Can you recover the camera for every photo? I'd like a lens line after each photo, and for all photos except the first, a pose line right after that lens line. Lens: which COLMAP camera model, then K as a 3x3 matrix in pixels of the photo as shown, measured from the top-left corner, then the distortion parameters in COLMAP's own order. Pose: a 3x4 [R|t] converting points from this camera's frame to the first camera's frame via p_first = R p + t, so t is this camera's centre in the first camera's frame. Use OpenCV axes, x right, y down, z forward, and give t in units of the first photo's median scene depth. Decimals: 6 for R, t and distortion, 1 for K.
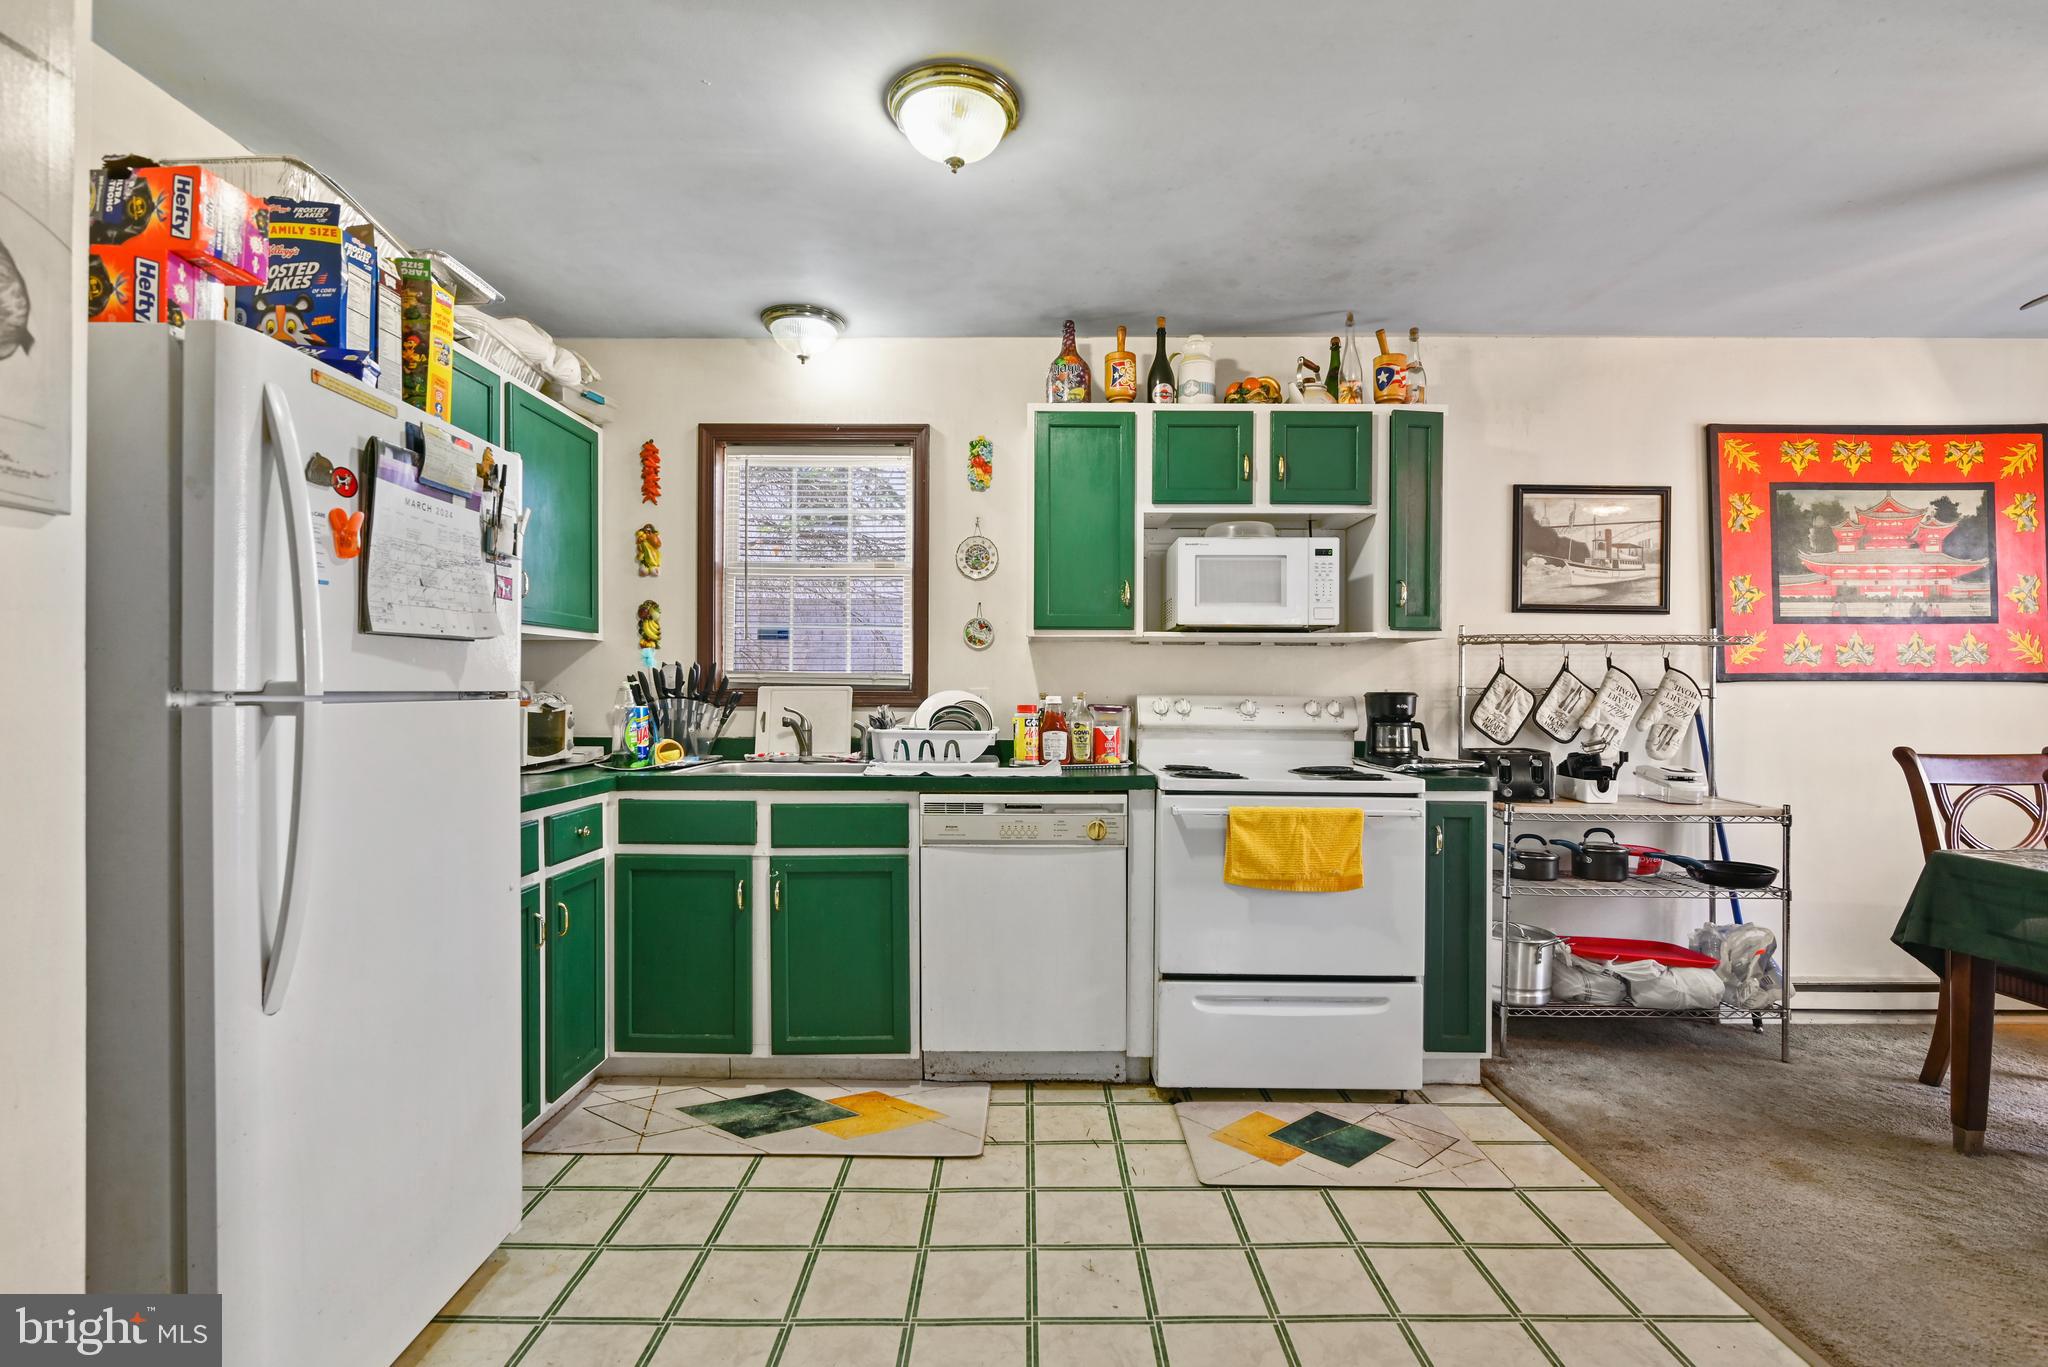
lens RADIAL K [[933.8, 0, 1023.1], [0, 933.8, 693.8], [0, 0, 1]] dist [-0.004562, -0.000436]
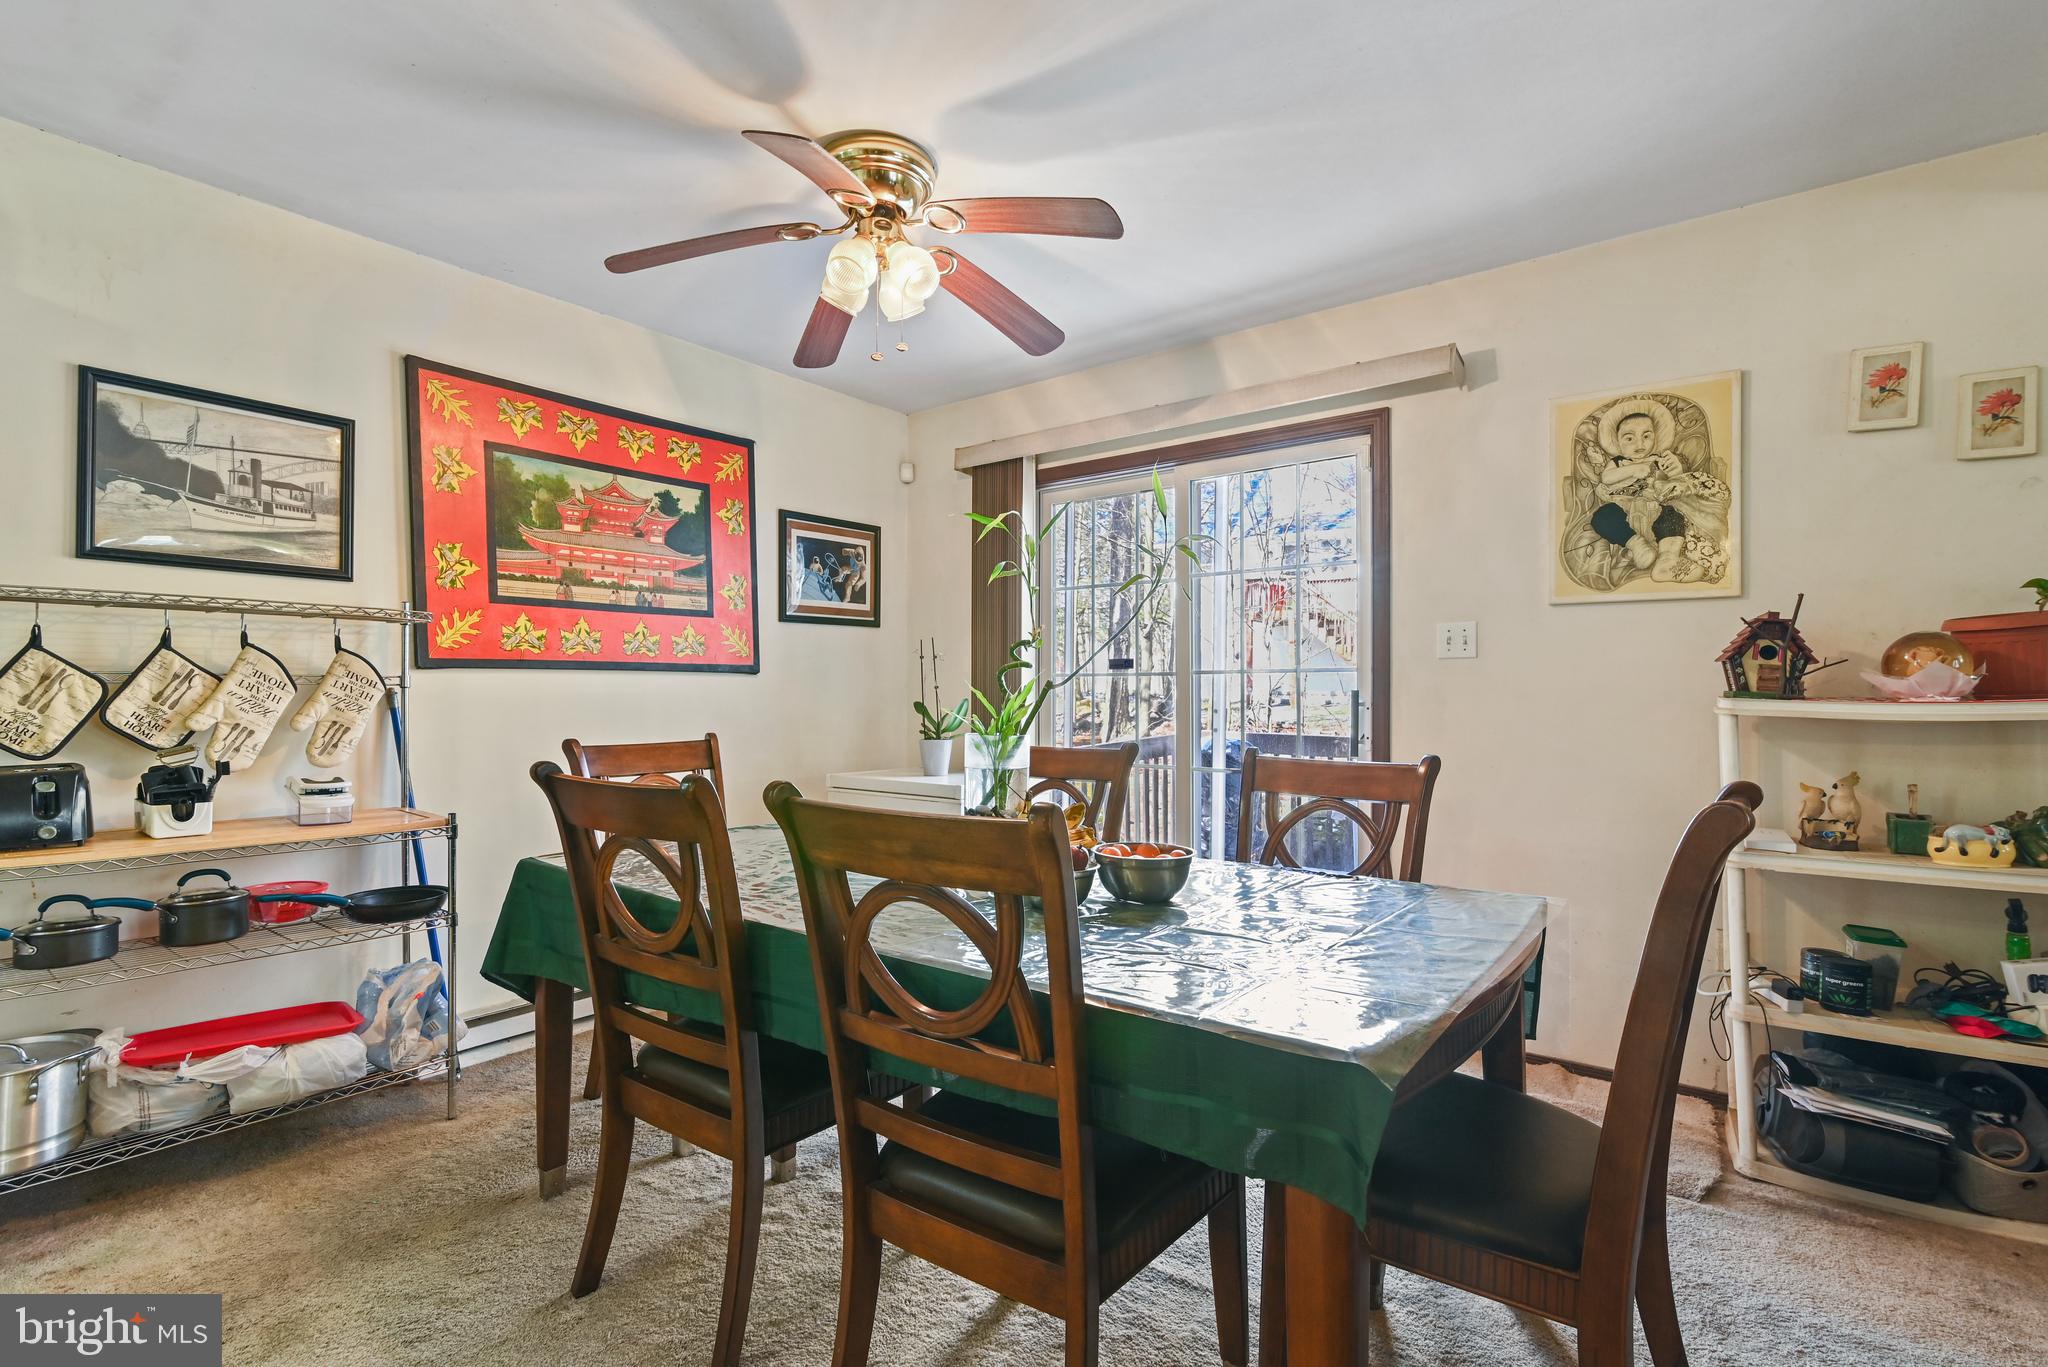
lens RADIAL K [[933.8, 0, 1023.1], [0, 933.8, 693.8], [0, 0, 1]] dist [-0.004562, -0.000436]
pose [[0.605292, -0.004572, 0.795990, 0.438939], [0.002819, 0.999990, 0.003600, 0.009182], [-0.795998, 0.000064, 0.605299, 0.073541]]
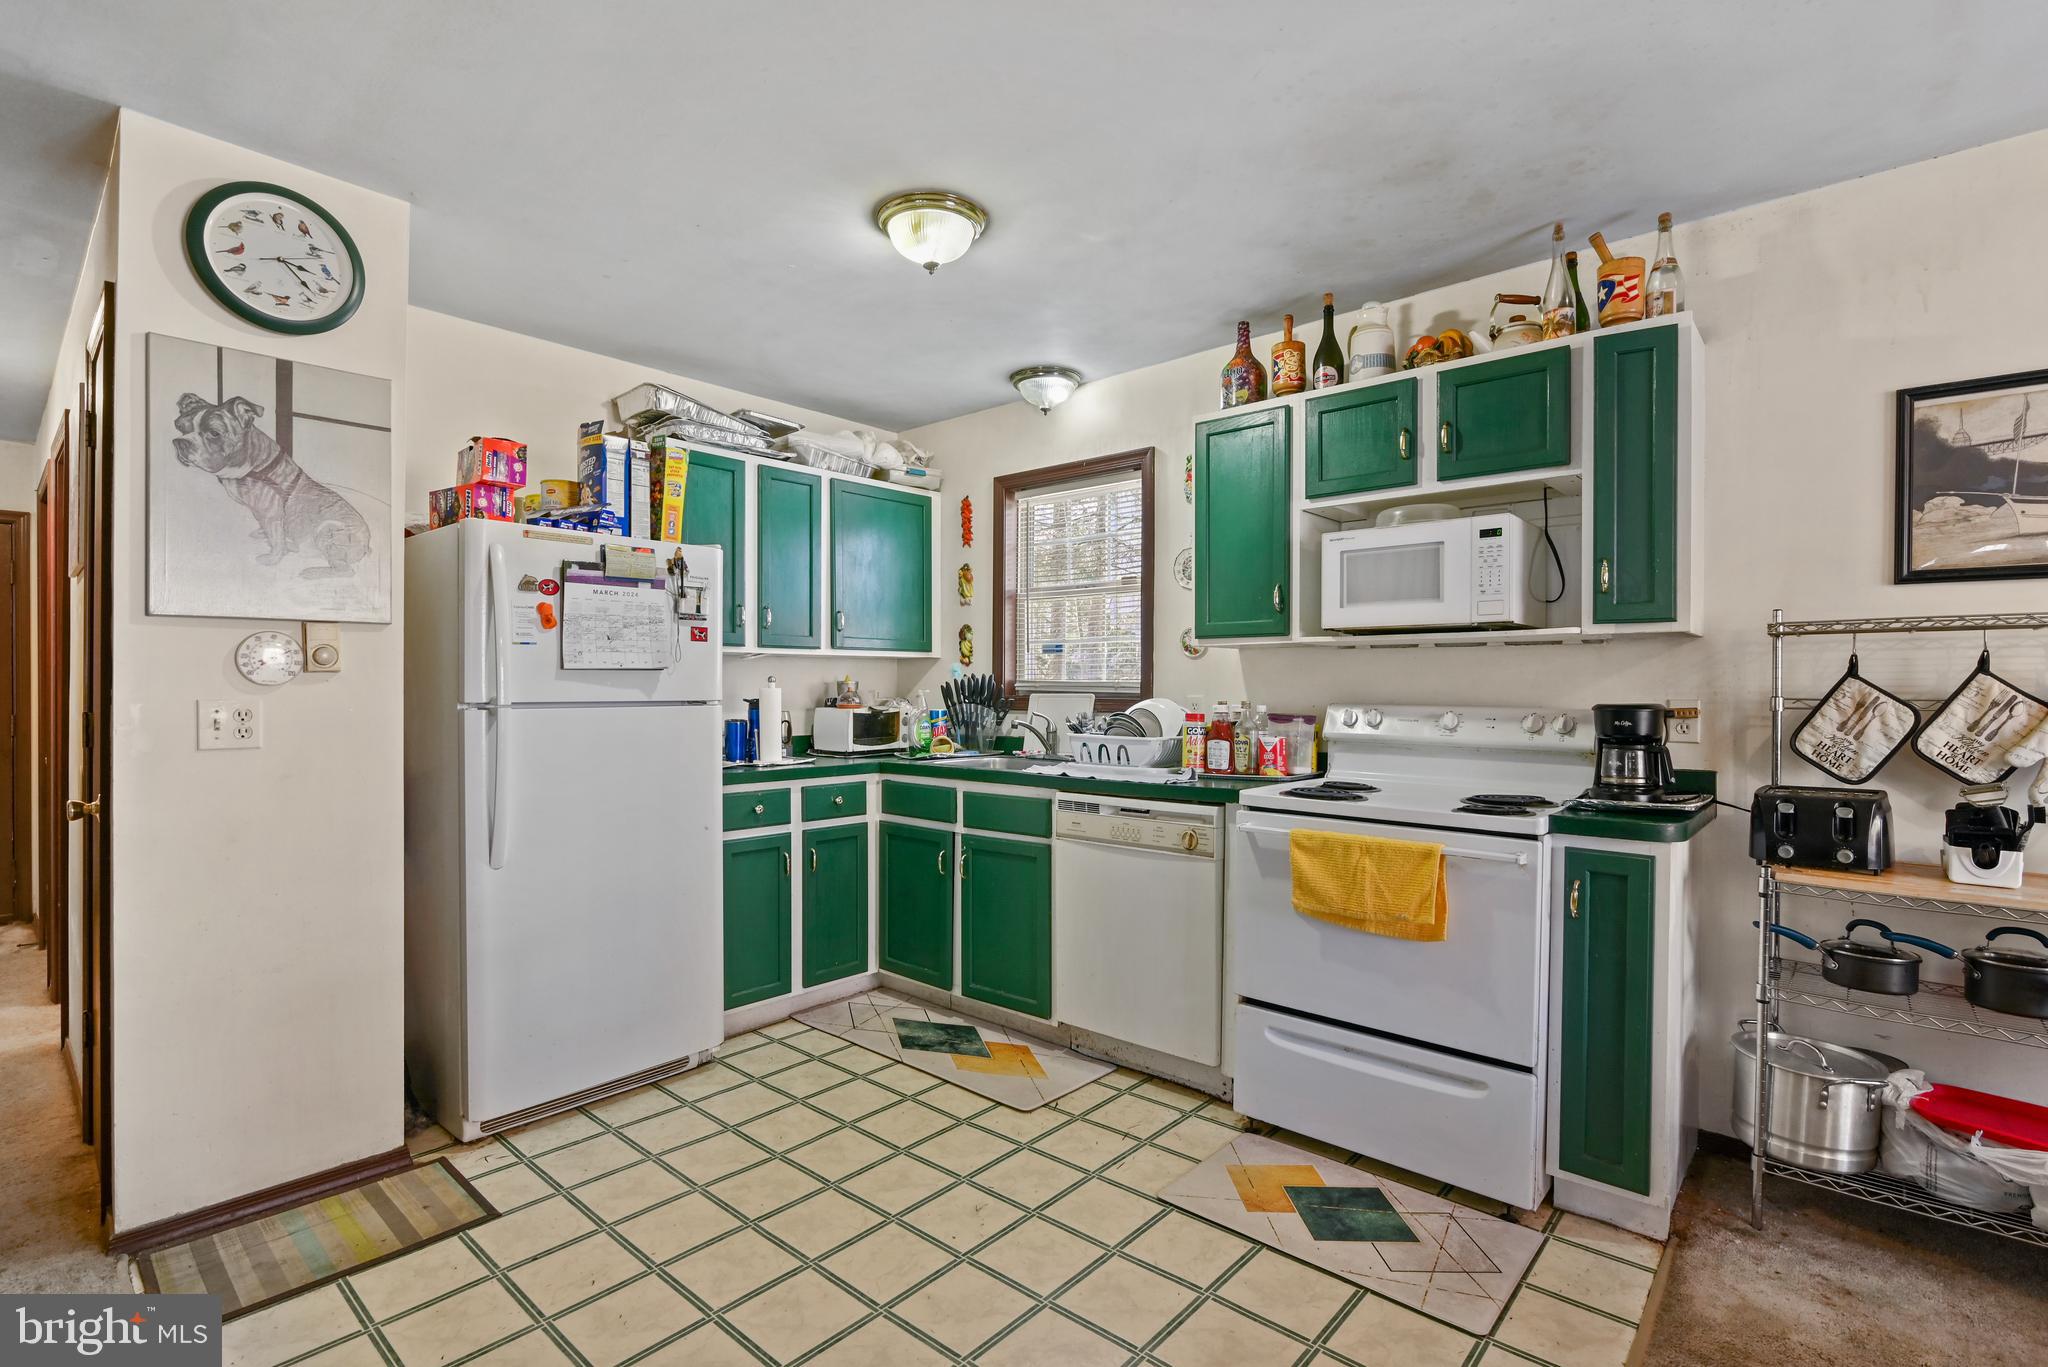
lens RADIAL K [[952.6, 0, 1020.4], [0, 952.6, 692.1], [0, 0, 1]] dist [-0.012562, -0.000458]
pose [[0.749228, 0.001671, -0.662310, 0.542624], [-0.002139, 0.999998, 0.000104, -0.010800], [0.662309, 0.001339, 0.749230, 0.099466]]
